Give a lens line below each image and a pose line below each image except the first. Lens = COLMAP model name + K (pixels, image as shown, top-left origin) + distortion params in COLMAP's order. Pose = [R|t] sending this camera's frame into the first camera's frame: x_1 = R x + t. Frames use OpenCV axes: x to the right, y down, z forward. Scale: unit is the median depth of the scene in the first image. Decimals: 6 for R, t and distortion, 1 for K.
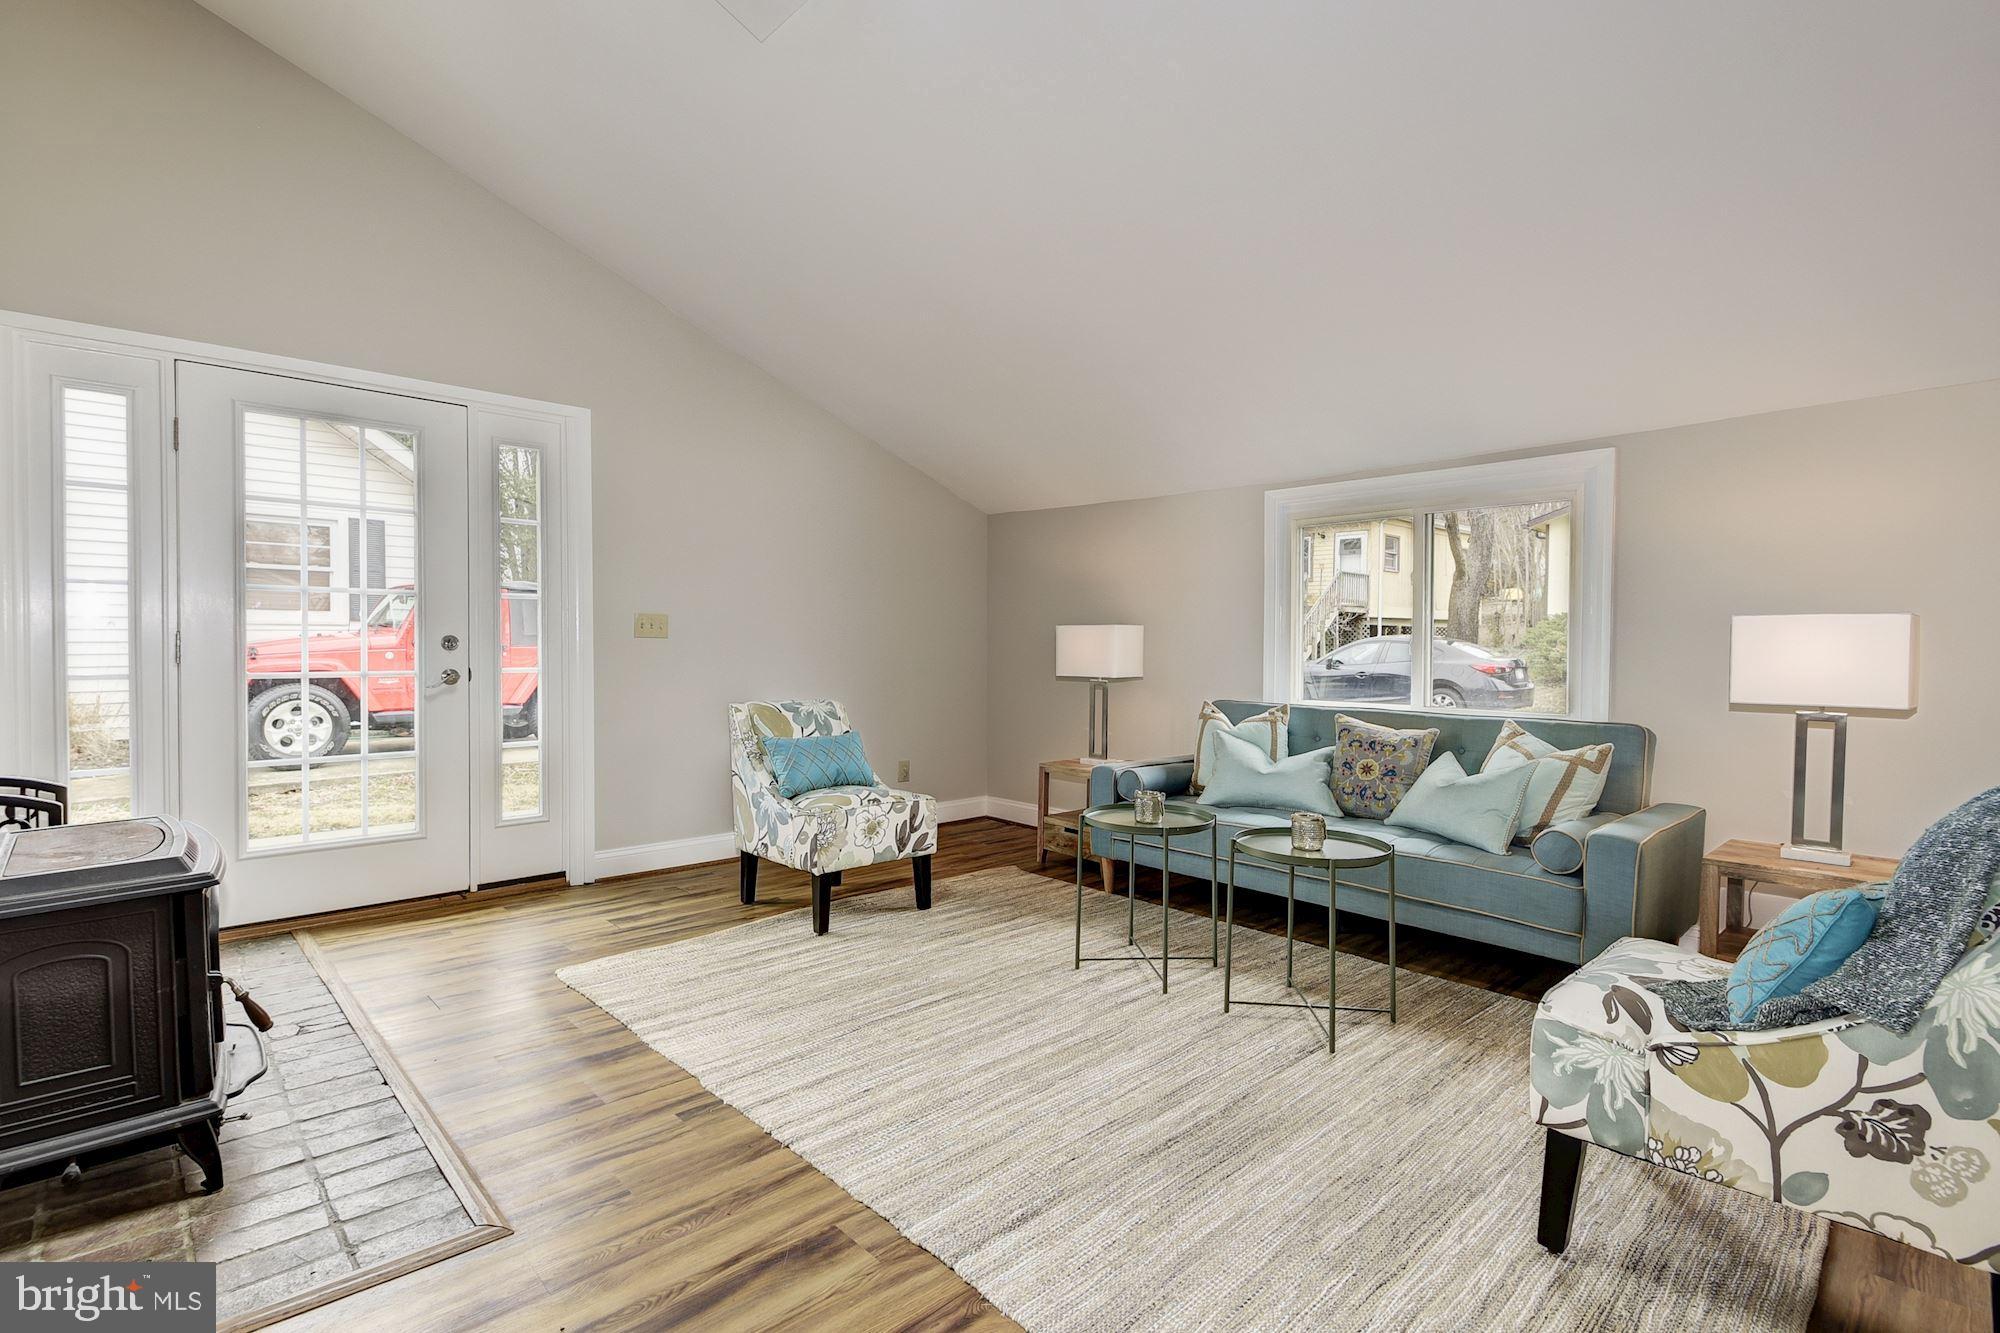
lens RADIAL K [[934.2, 0, 975.1], [0, 934.2, 653.9], [0, 0, 1]] dist [0.027336, -0.017100]
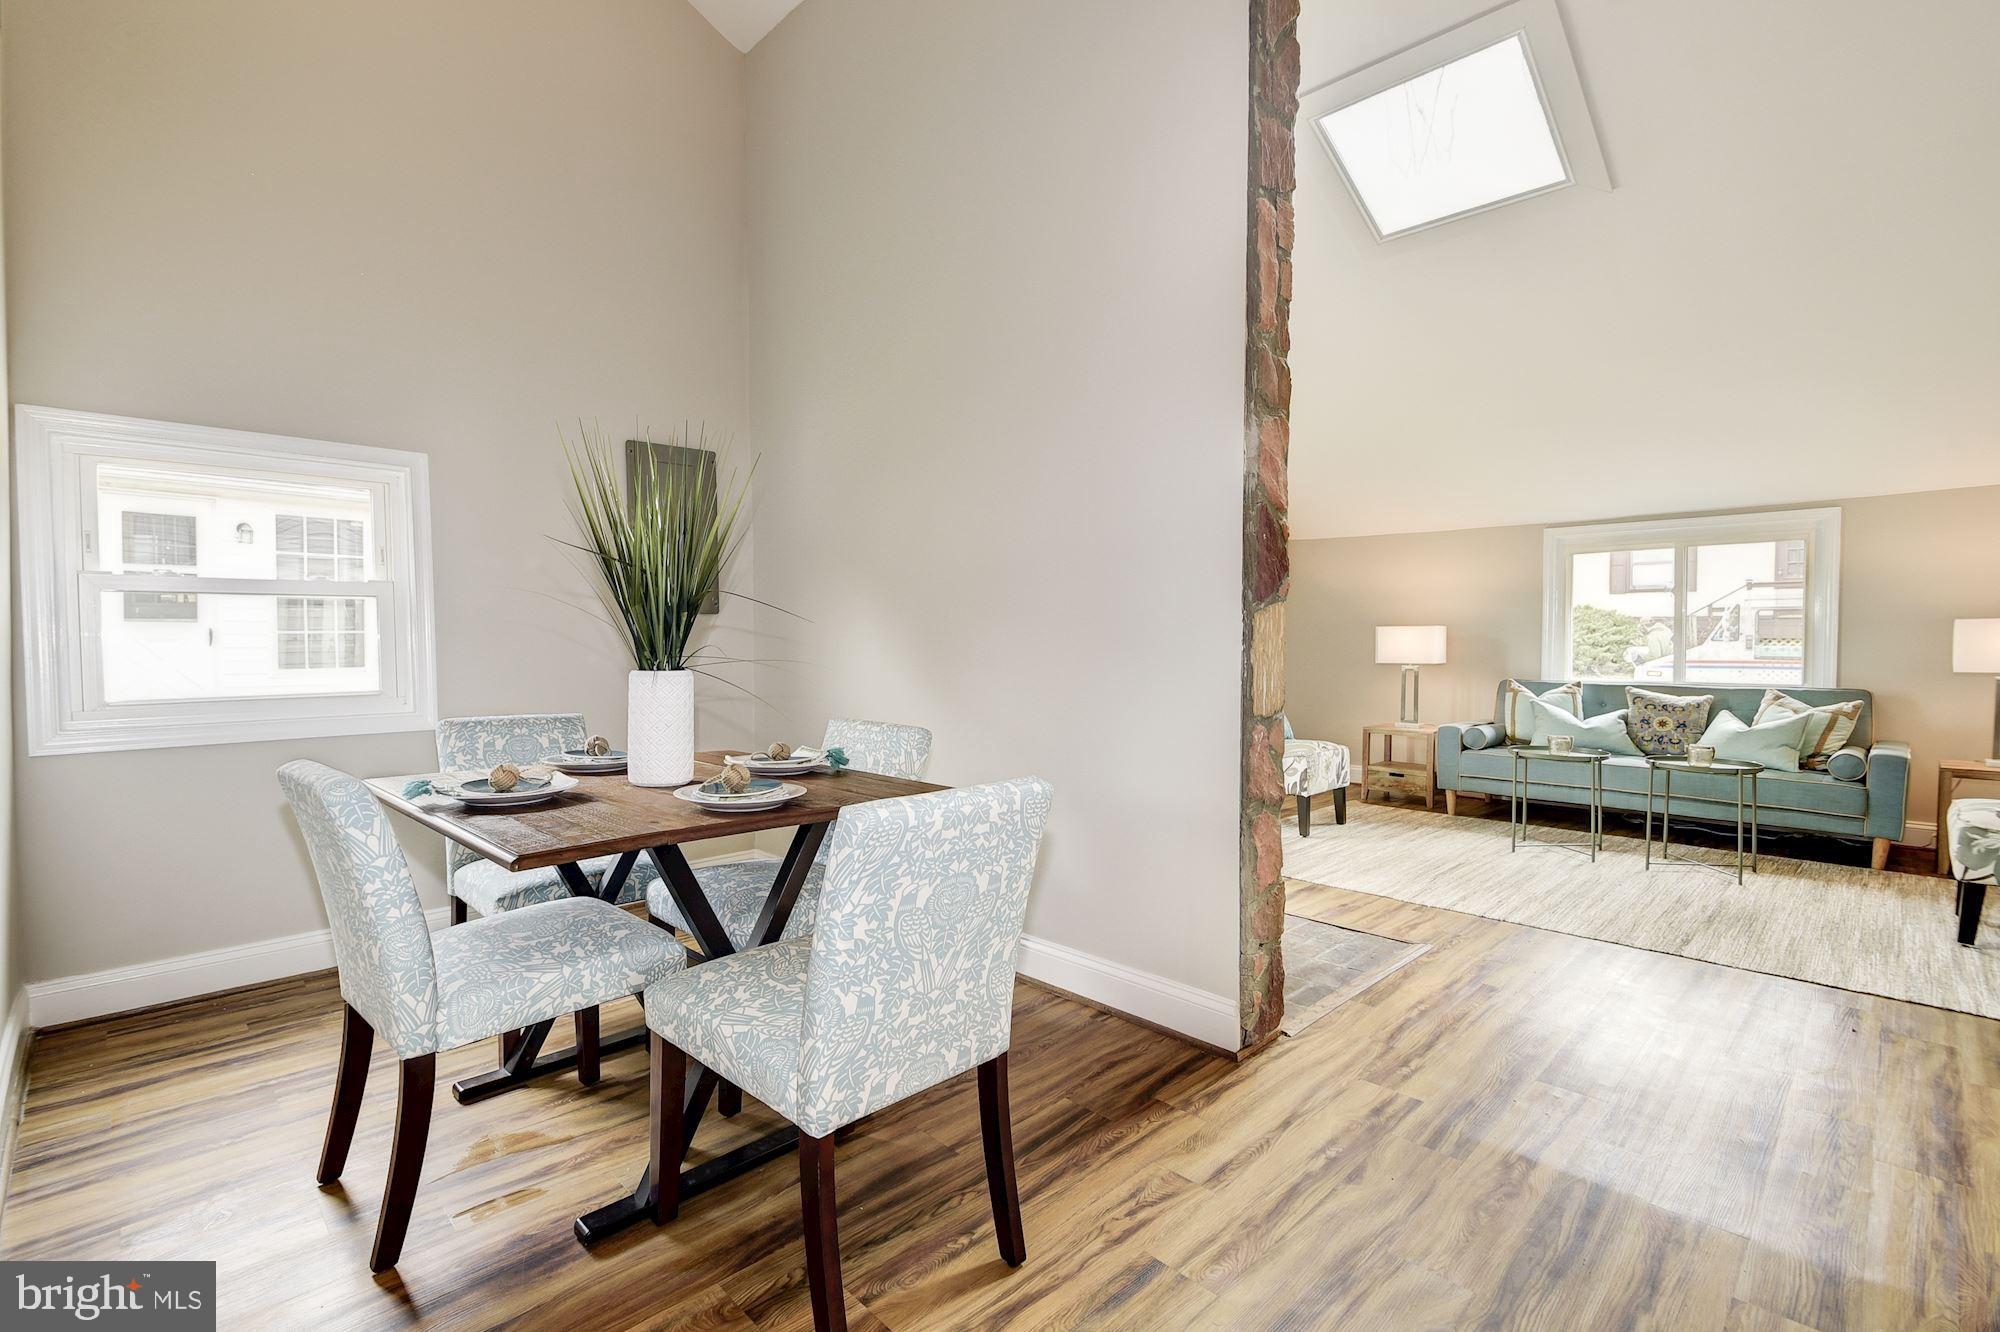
lens RADIAL K [[900.5, 0, 953.6], [0, 900.5, 661.6], [0, 0, 1]] dist [0.021326, -0.013933]
pose [[0.999714, -0.005164, 0.023332, -0.846016], [0.004880, 0.999913, 0.012217, 0.003945], [-0.023393, -0.012100, 0.999653, -0.455944]]
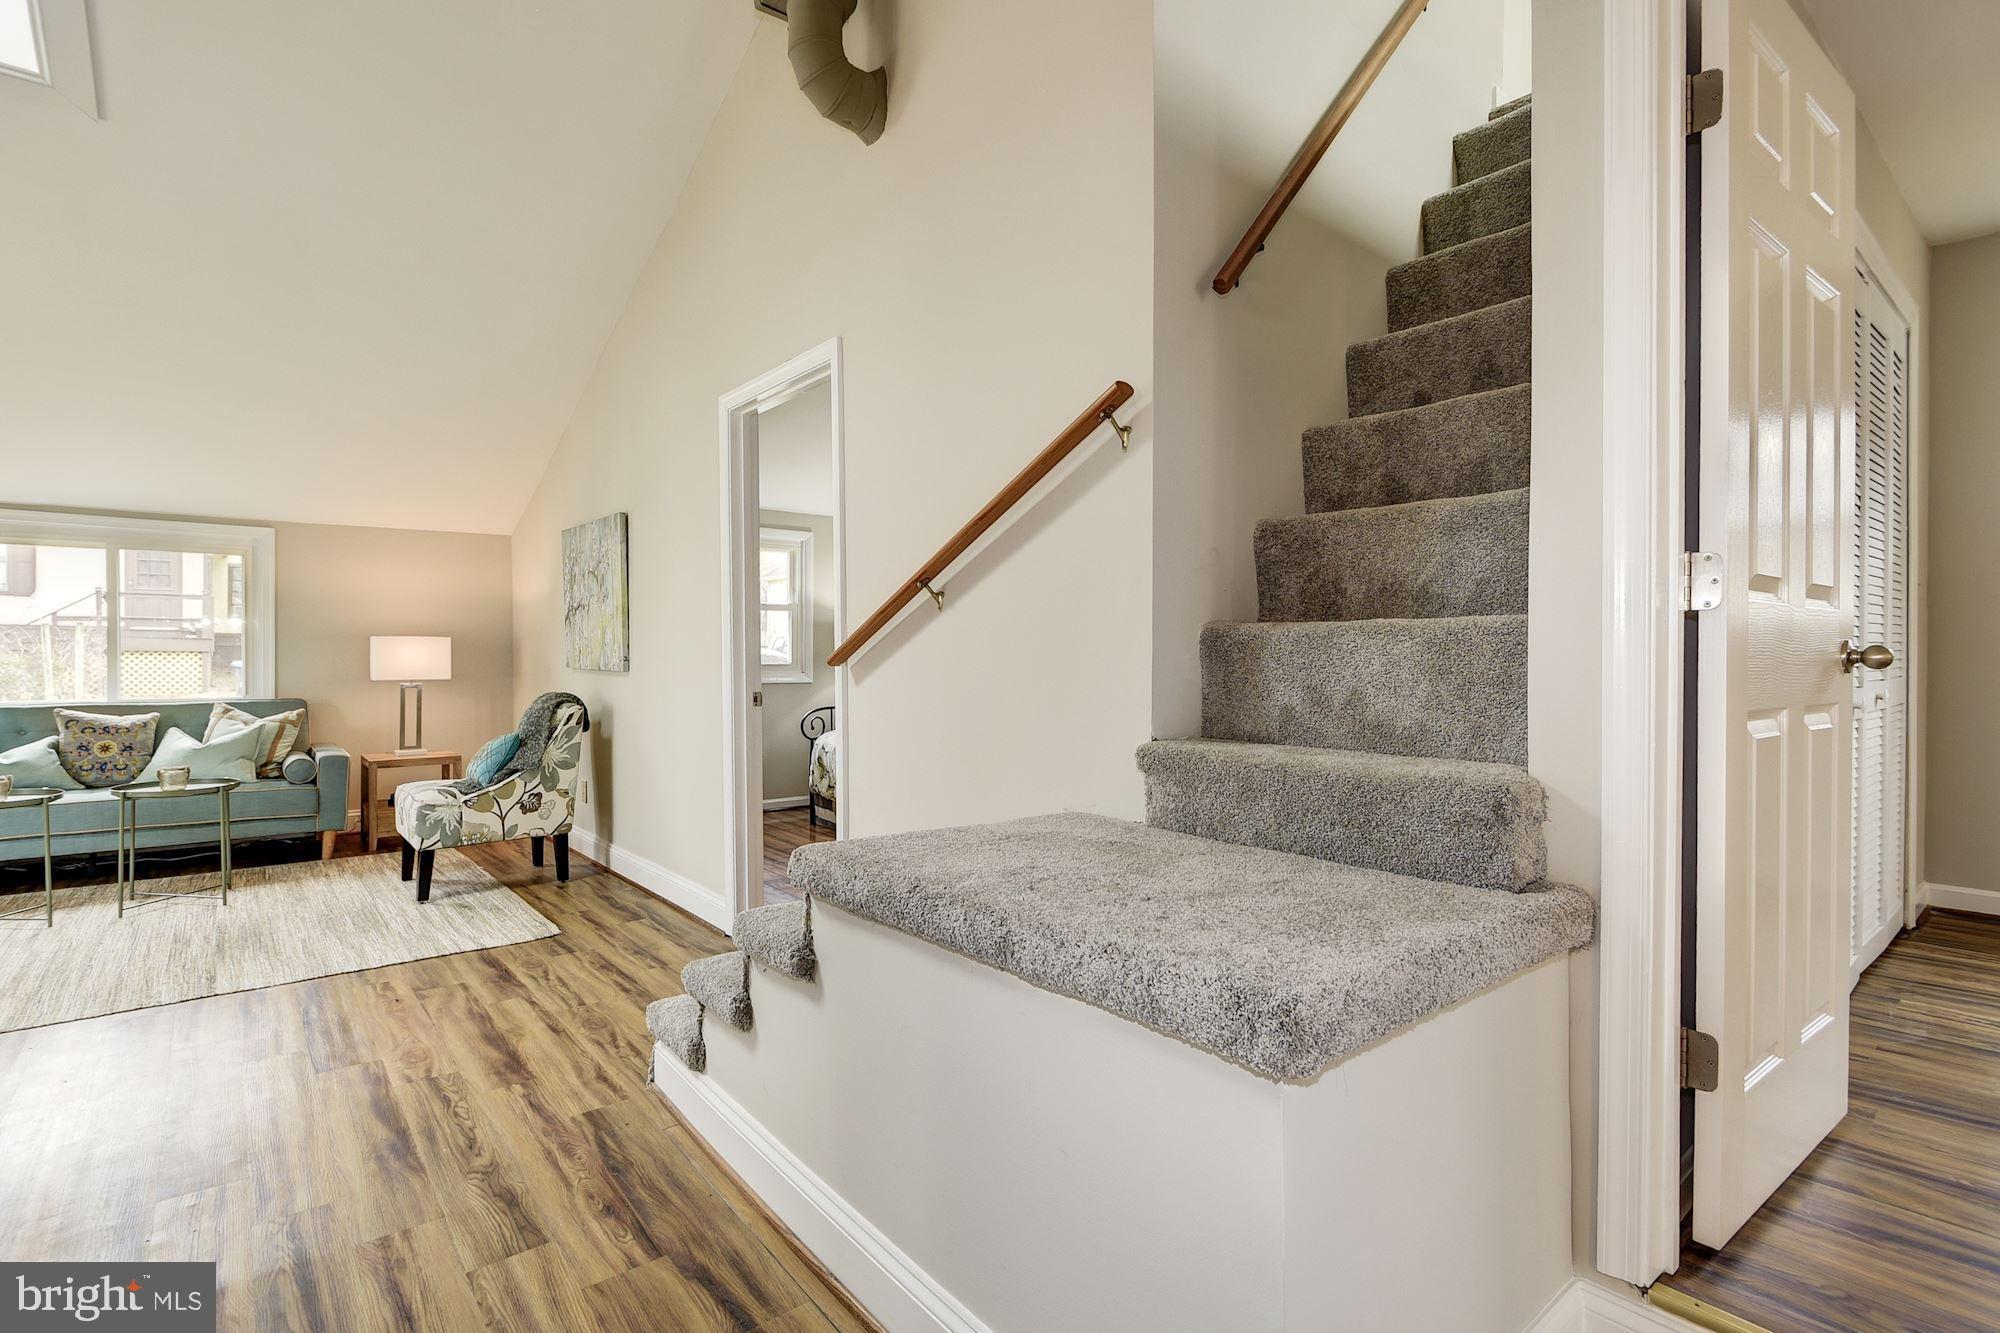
lens RADIAL K [[934.2, 0, 975.1], [0, 934.2, 653.9], [0, 0, 1]] dist [0.027336, -0.017100]
pose [[0.058177, -0.002545, 0.998303, -0.935443], [0.010461, 0.999943, 0.001939, 0.004724], [-0.998251, 0.010330, 0.058200, -0.303885]]
